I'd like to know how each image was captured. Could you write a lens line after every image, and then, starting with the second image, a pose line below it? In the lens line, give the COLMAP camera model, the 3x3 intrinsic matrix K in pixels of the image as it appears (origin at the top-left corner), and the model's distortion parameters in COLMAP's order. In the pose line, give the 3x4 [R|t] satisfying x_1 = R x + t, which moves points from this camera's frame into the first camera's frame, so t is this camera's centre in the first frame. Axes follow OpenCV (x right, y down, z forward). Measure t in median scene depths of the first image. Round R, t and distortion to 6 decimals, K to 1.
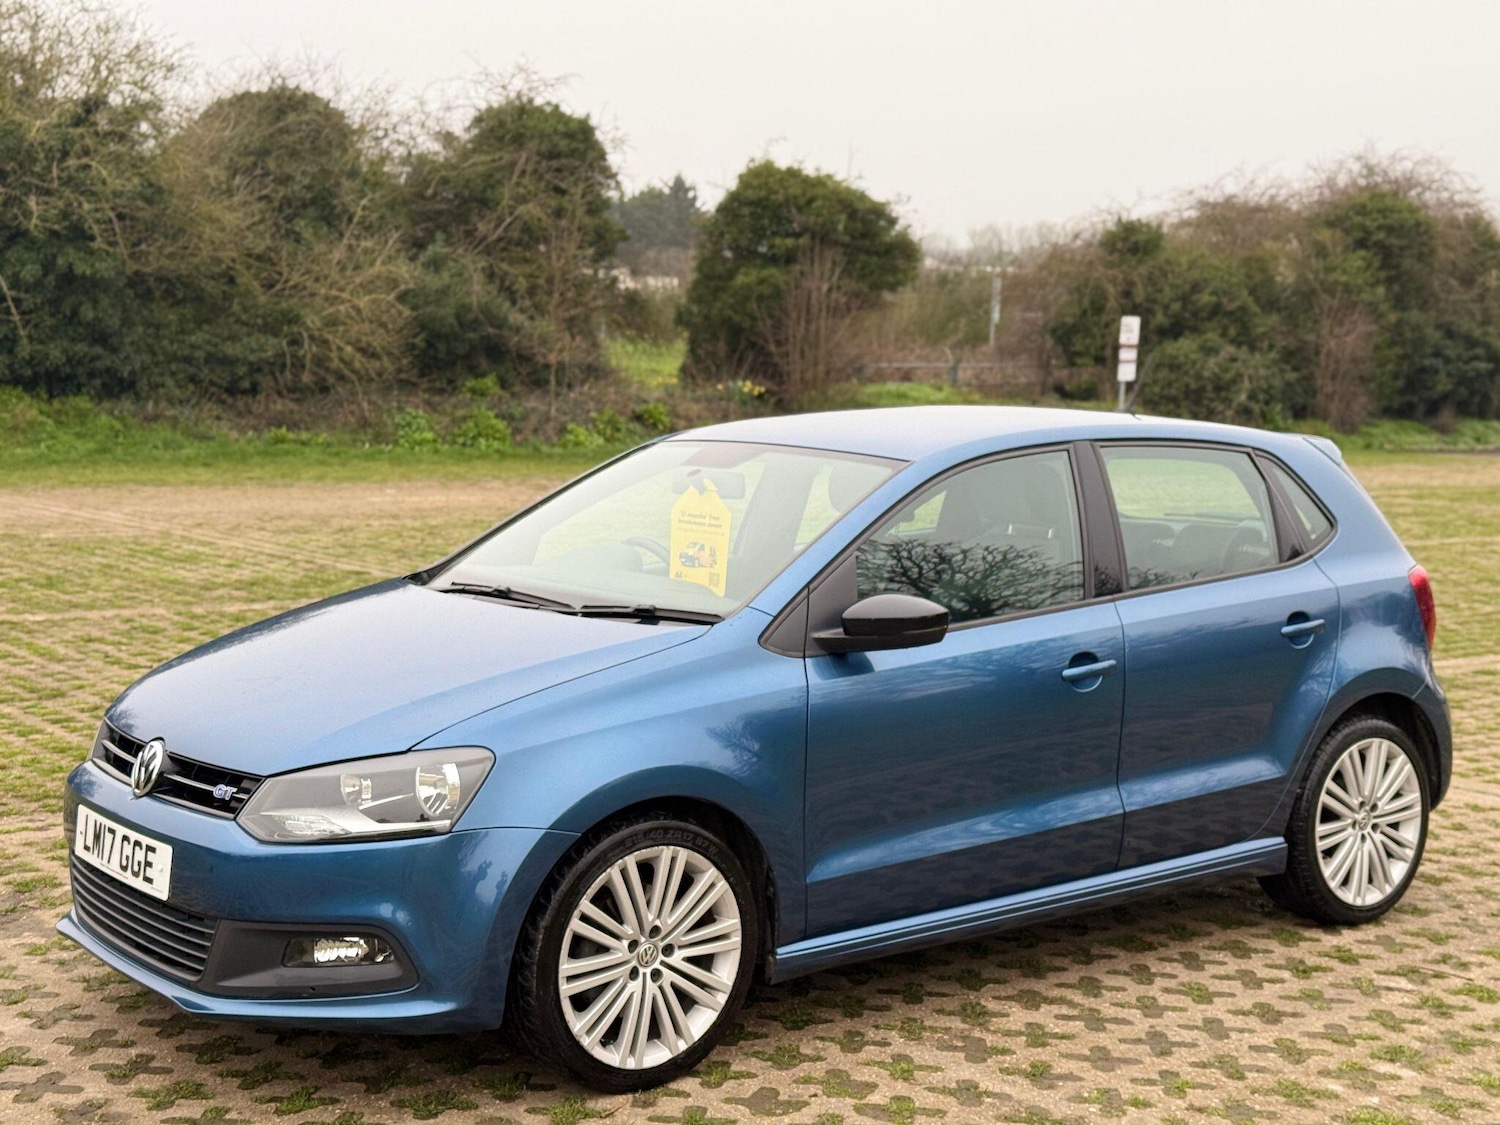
lens RADIAL K [[2067.0, 0, 750.0], [0, 2067.0, 562.5], [0, 0, 1]] dist [0.191425, -0.362431]
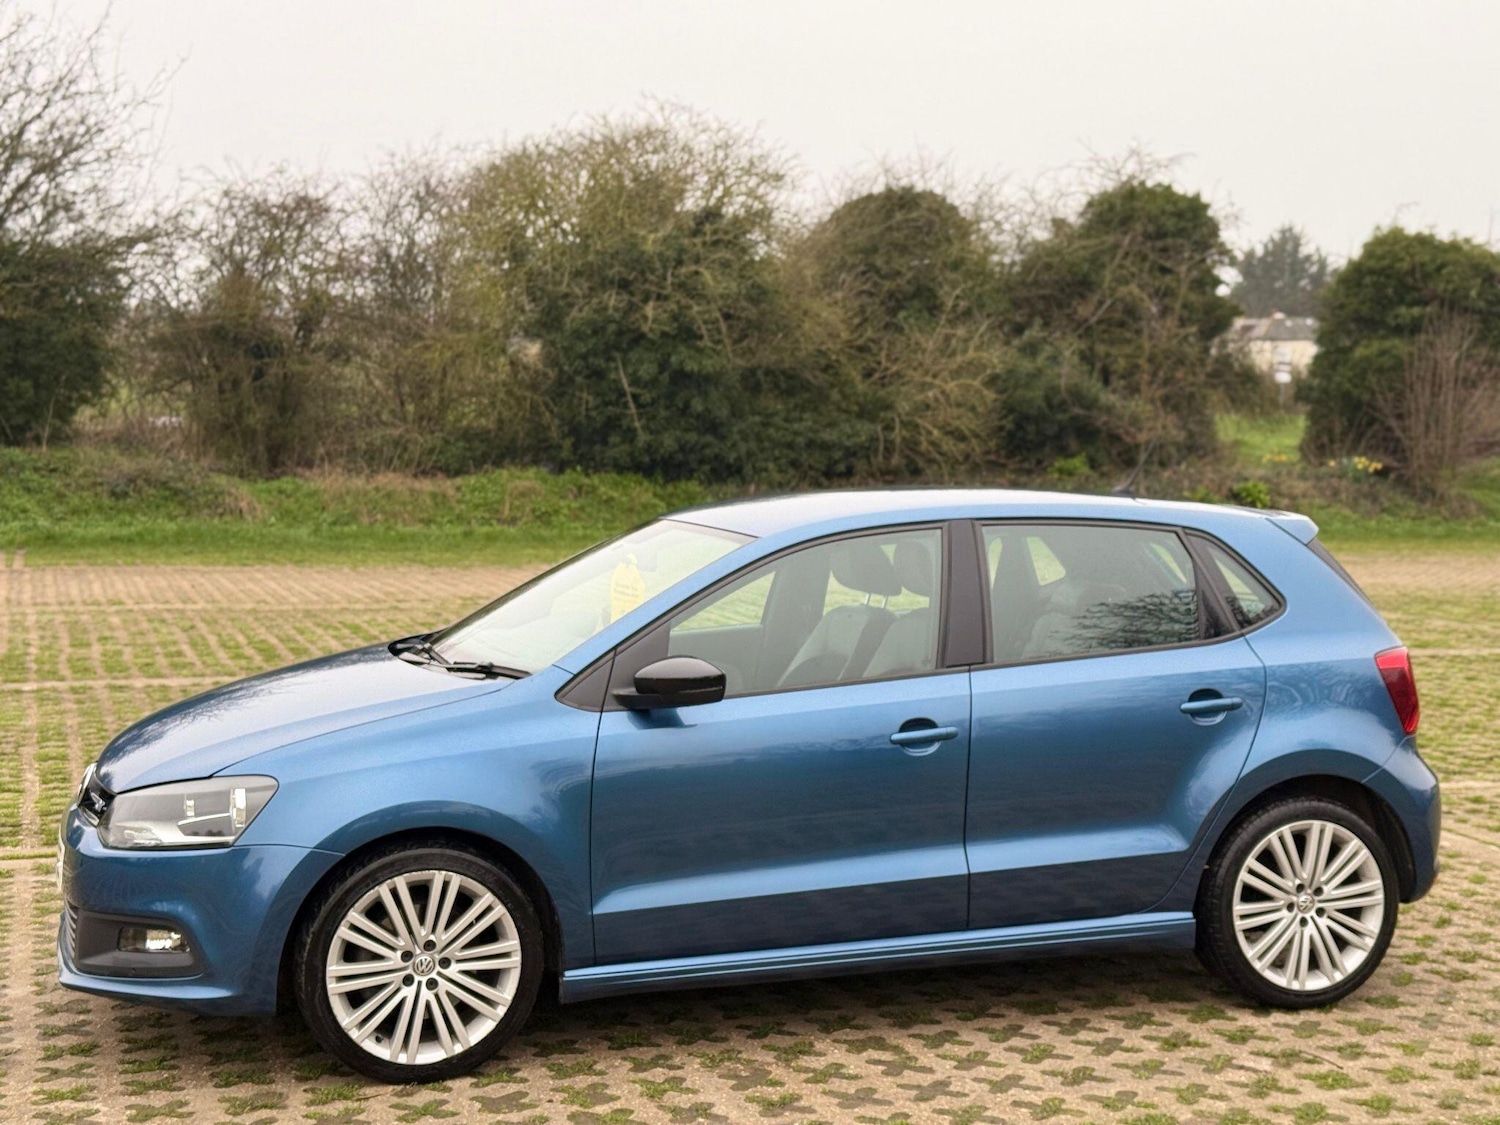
lens RADIAL K [[2067.0, 0, 750.0], [0, 2067.0, 562.5], [0, 0, 1]] dist [0.191425, -0.362431]
pose [[0.941030, 0.007528, -0.338238, 0.207761], [-0.020443, 0.999191, -0.034636, 0.001025], [0.337704, 0.039508, 0.940423, -0.013290]]
